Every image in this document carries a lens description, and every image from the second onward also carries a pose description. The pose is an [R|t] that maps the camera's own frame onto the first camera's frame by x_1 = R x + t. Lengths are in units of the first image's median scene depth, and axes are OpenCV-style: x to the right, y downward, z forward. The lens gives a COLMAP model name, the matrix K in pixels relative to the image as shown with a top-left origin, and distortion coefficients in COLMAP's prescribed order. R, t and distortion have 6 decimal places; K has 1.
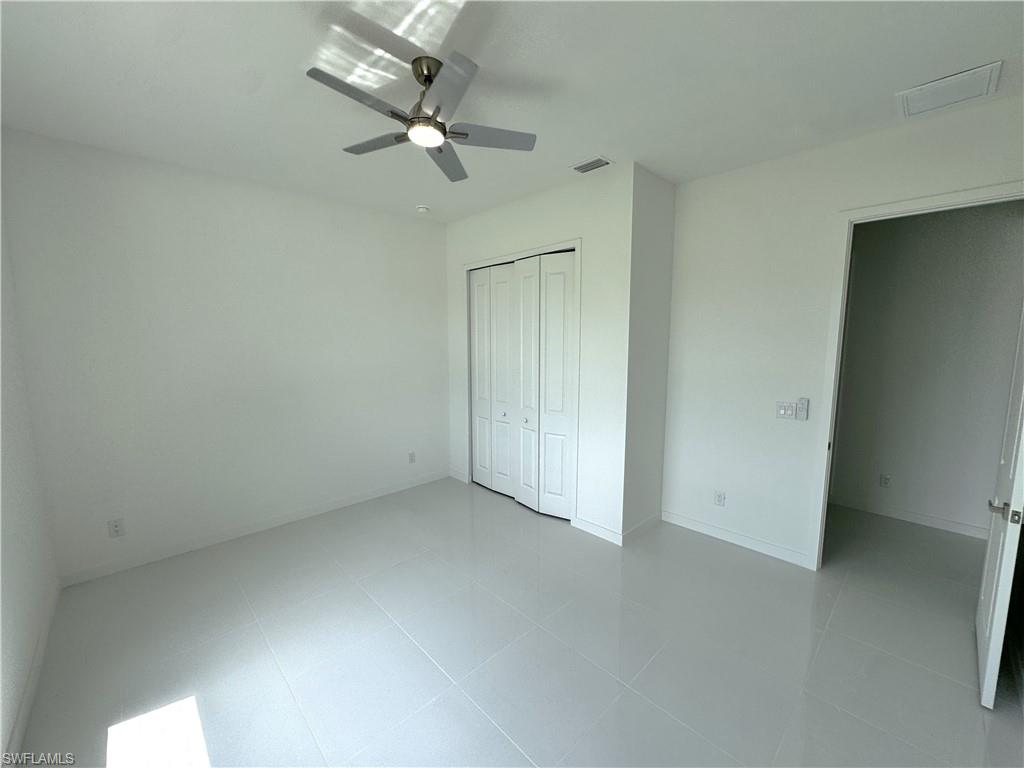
lens RADIAL K [[411.9, 0, 516.8], [0, 411.9, 388.1], [0, 0, 1]] dist [0.002000, 0.000275]
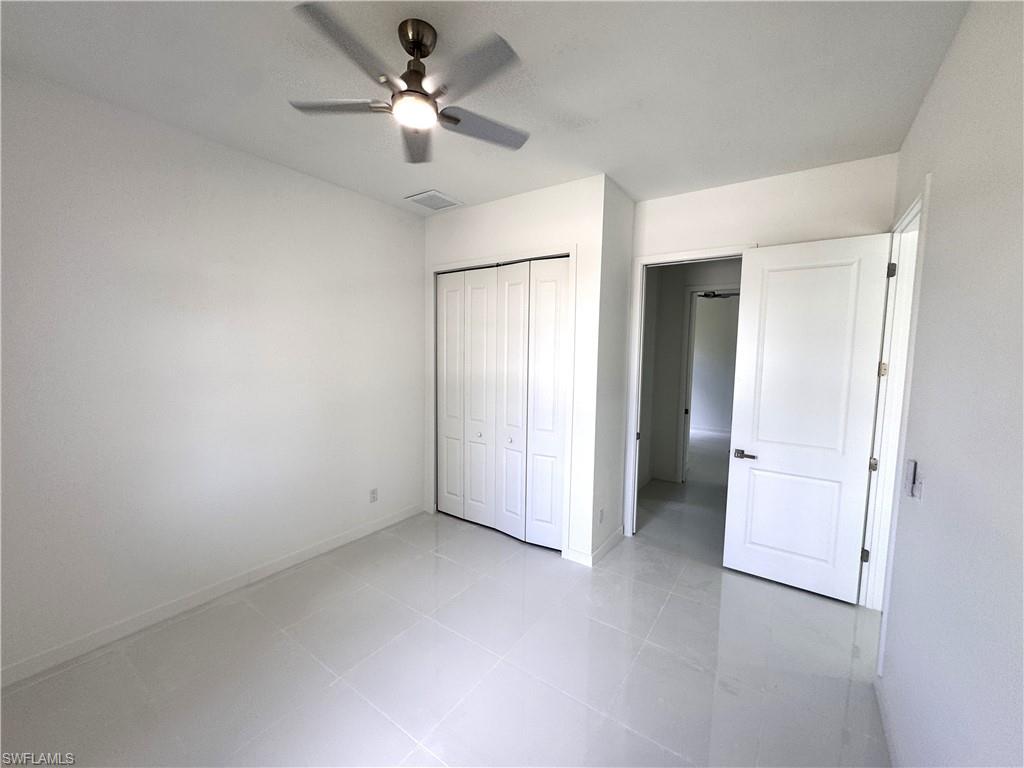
lens RADIAL K [[411.9, 0, 512.0], [0, 411.9, 383.7], [0, 0, 1]] dist [0.002000, 0.000275]
pose [[0.980330, 0.005398, 0.197292, -0.155272], [0.003900, 0.998901, -0.046706, -0.003782], [-0.197327, 0.046557, 0.979232, 0.112241]]
